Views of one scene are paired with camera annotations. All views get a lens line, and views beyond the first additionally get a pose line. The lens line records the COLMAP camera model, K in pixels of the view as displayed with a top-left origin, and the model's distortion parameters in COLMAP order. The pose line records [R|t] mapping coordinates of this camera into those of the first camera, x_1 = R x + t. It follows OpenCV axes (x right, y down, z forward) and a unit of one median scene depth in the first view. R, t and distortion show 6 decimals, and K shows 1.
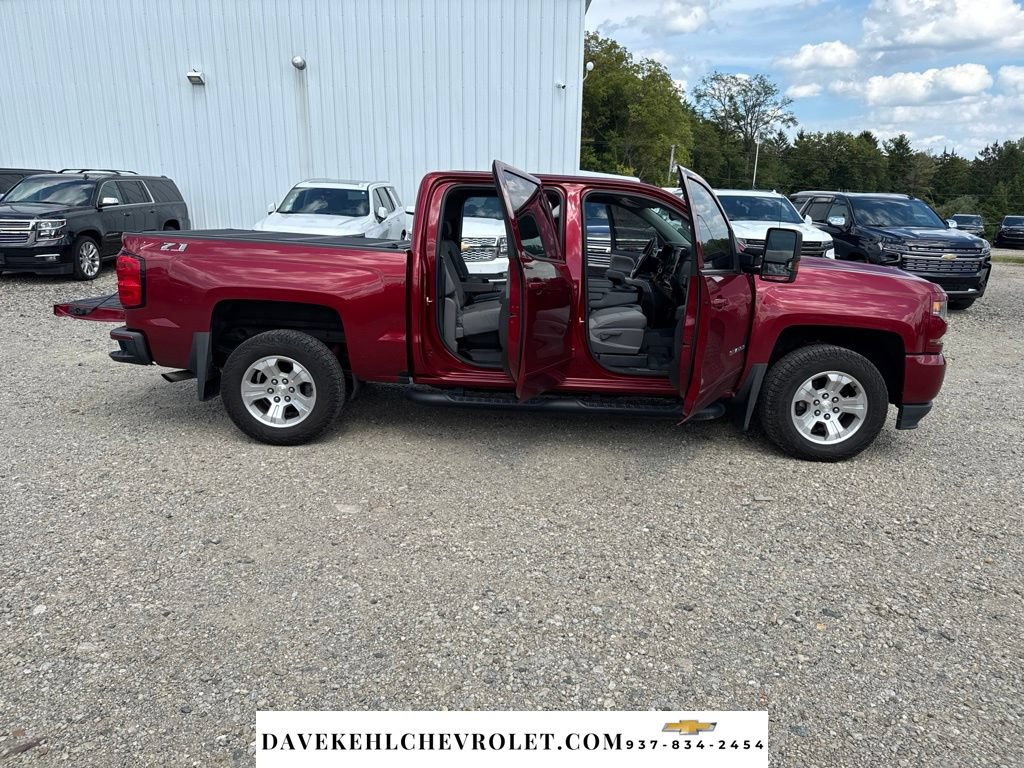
lens RADIAL K [[723.5, 0, 502.7], [0, 723.5, 382.9], [0, 0, 1]] dist [0.030573, -0.047192]
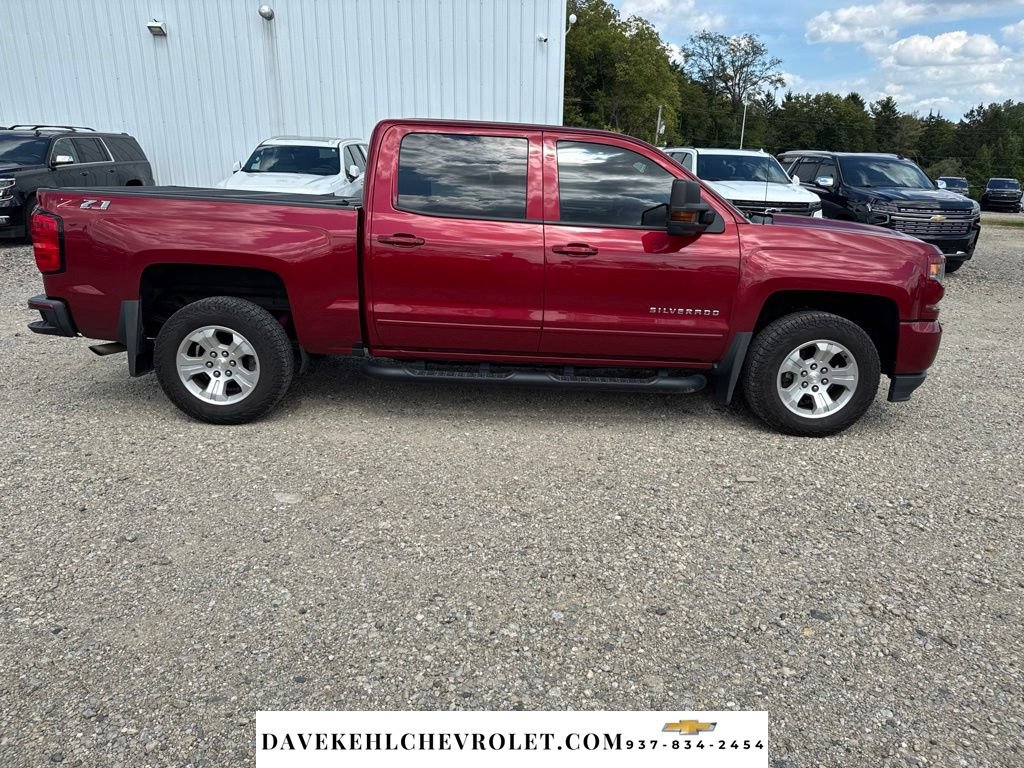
lens RADIAL K [[723.2, 0, 512.0], [0, 723.2, 381.7], [0, 0, 1]] dist [0.025846, -0.040610]
pose [[0.999556, -0.006752, 0.029006, 0.031961], [0.005382, 0.998878, 0.047056, -0.008618], [-0.029291, -0.046879, 0.998471, 0.085982]]
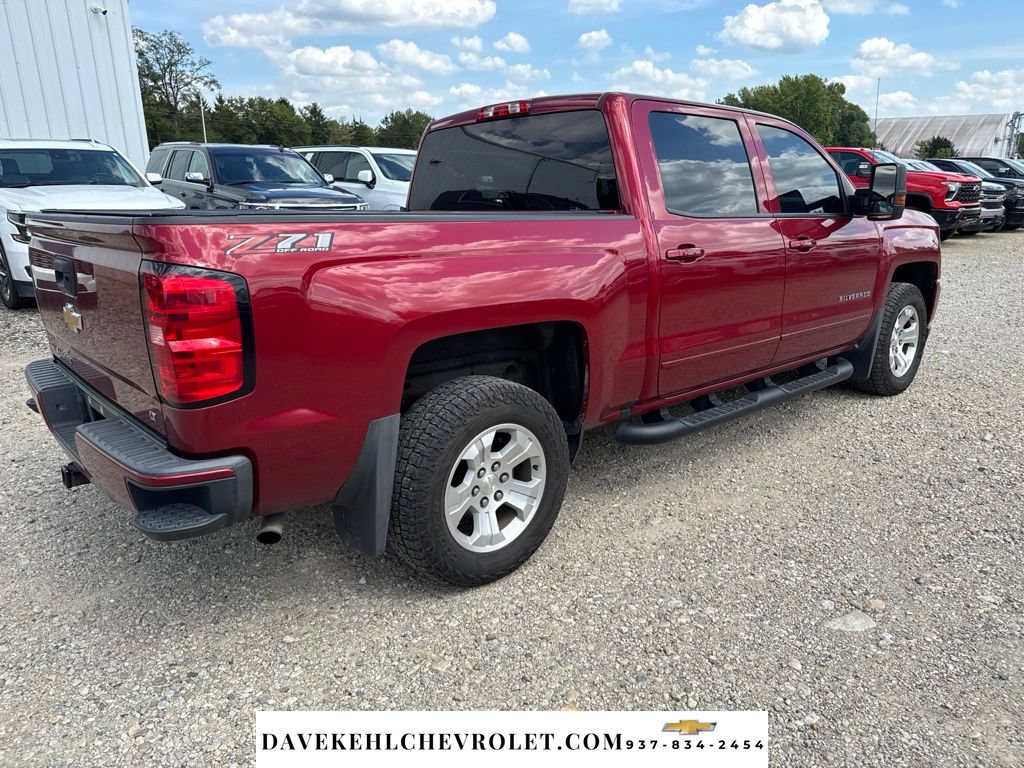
lens RADIAL K [[727.2, 0, 526.7], [0, 727.2, 384.5], [0, 0, 1]] dist [0.004035, -0.003757]
pose [[0.725273, -0.214103, 0.654324, -0.652667], [0.185088, 0.976061, 0.114222, -0.126725], [-0.663115, 0.038265, 0.747539, 0.576888]]
